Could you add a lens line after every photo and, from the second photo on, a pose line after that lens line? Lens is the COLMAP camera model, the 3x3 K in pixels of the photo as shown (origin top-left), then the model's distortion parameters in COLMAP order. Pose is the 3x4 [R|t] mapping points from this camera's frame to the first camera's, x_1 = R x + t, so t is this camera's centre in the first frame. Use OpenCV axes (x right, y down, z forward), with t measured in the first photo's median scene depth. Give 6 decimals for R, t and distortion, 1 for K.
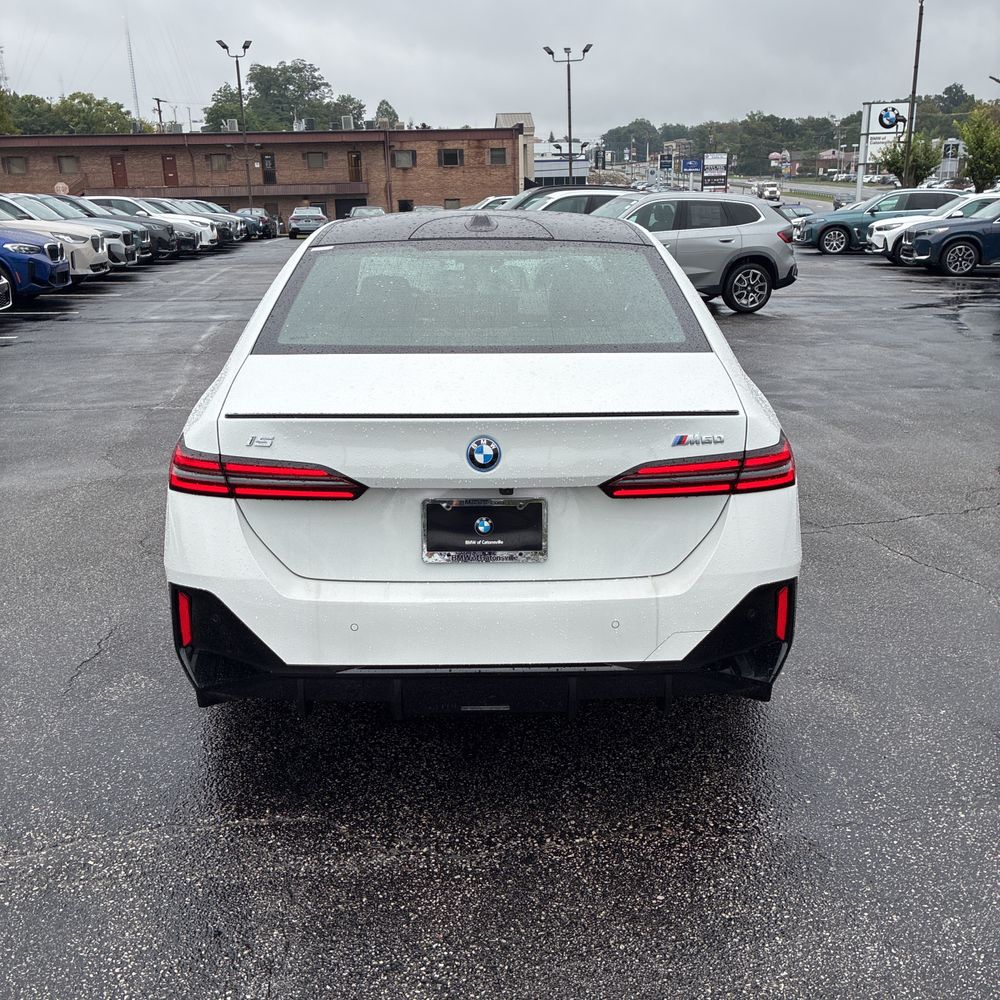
lens RADIAL K [[1011.6, 0, 492.7], [0, 1011.6, 511.1], [0, 0, 1]] dist [0.024137, 0.000000]
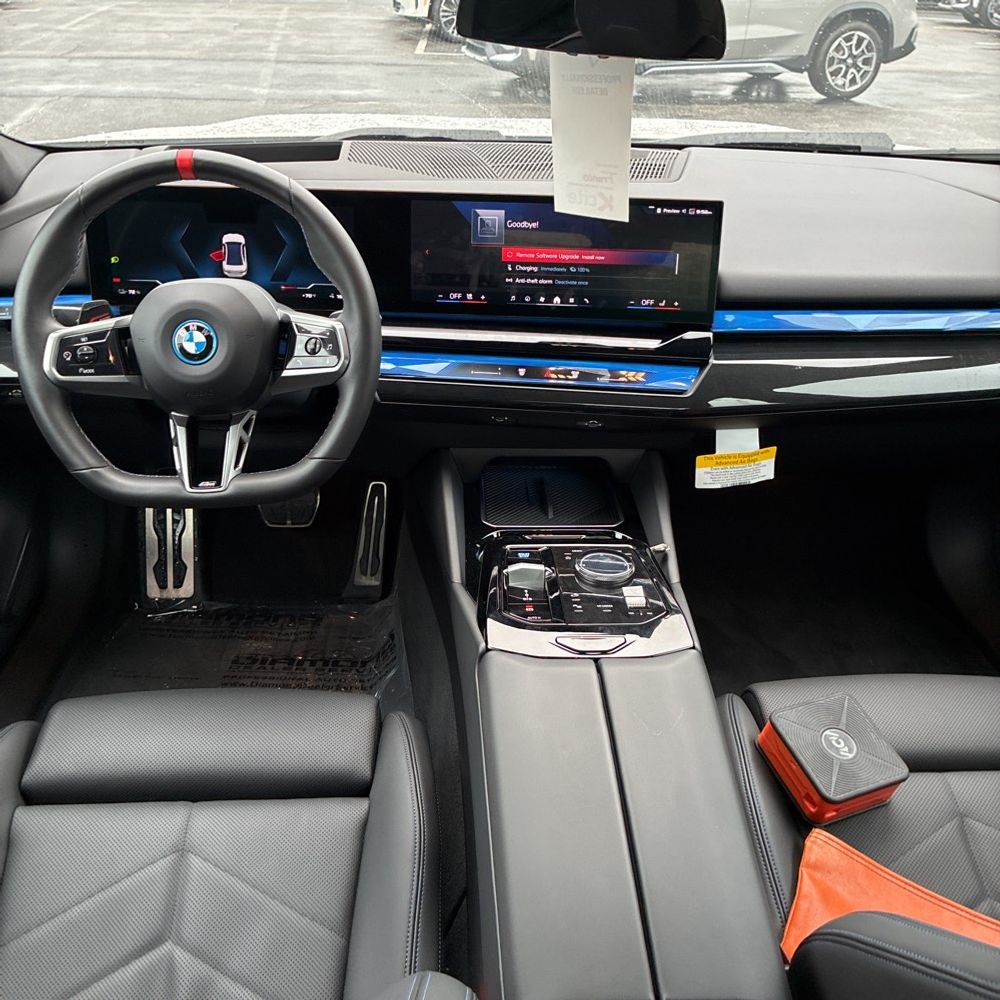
lens RADIAL K [[1011.6, 0, 480.9], [0, 1011.6, 499.1], [0, 0, 1]] dist [0.024137, 0.000000]
pose [[0.999405, 0.012216, 0.032265, -0.010831], [-0.018669, 0.977952, 0.207995, -0.063197], [-0.029013, -0.208473, 0.977598, 0.251221]]
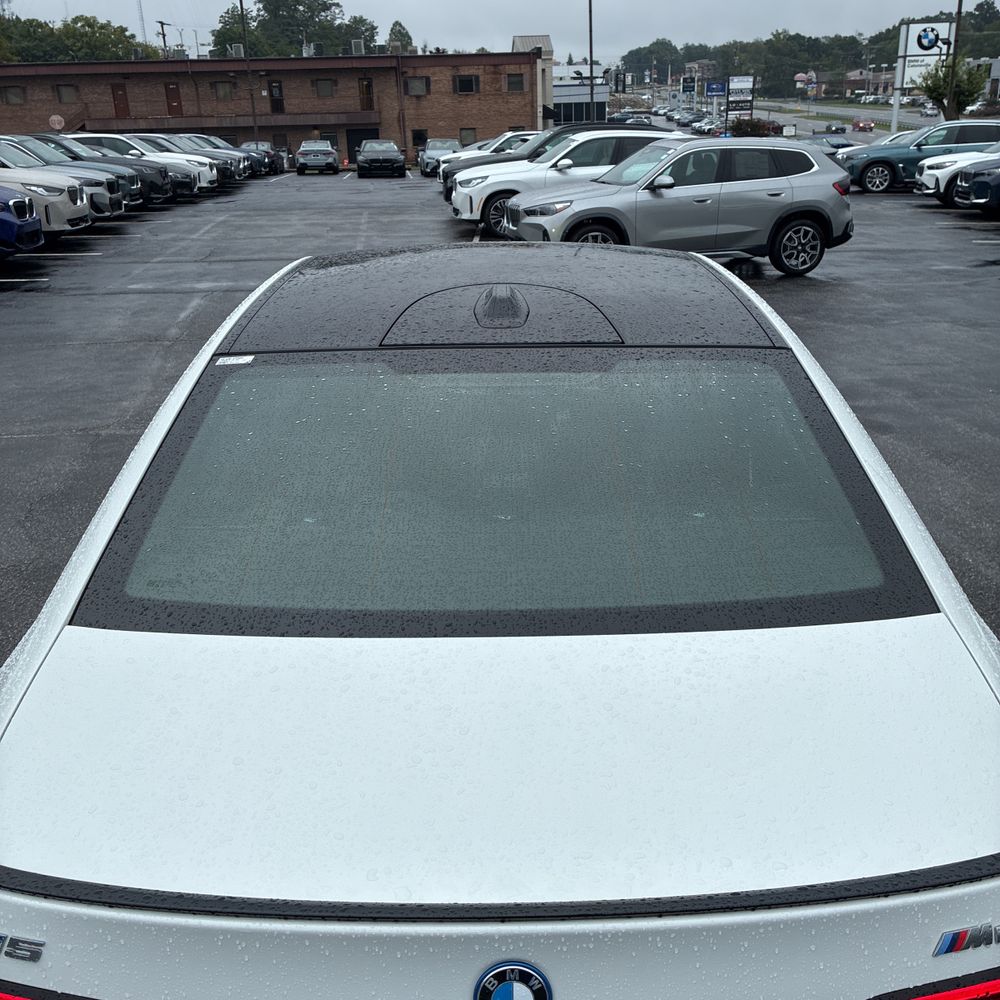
lens RADIAL K [[1011.6, 0, 504.9], [0, 1011.6, 497.5], [0, 0, 1]] dist [0.024137, 0.000000]
pose [[0.999973, -0.004013, -0.006173, -0.001363], [0.004346, 0.998479, 0.054956, -0.045604], [0.005943, -0.054982, 0.998470, 0.086844]]
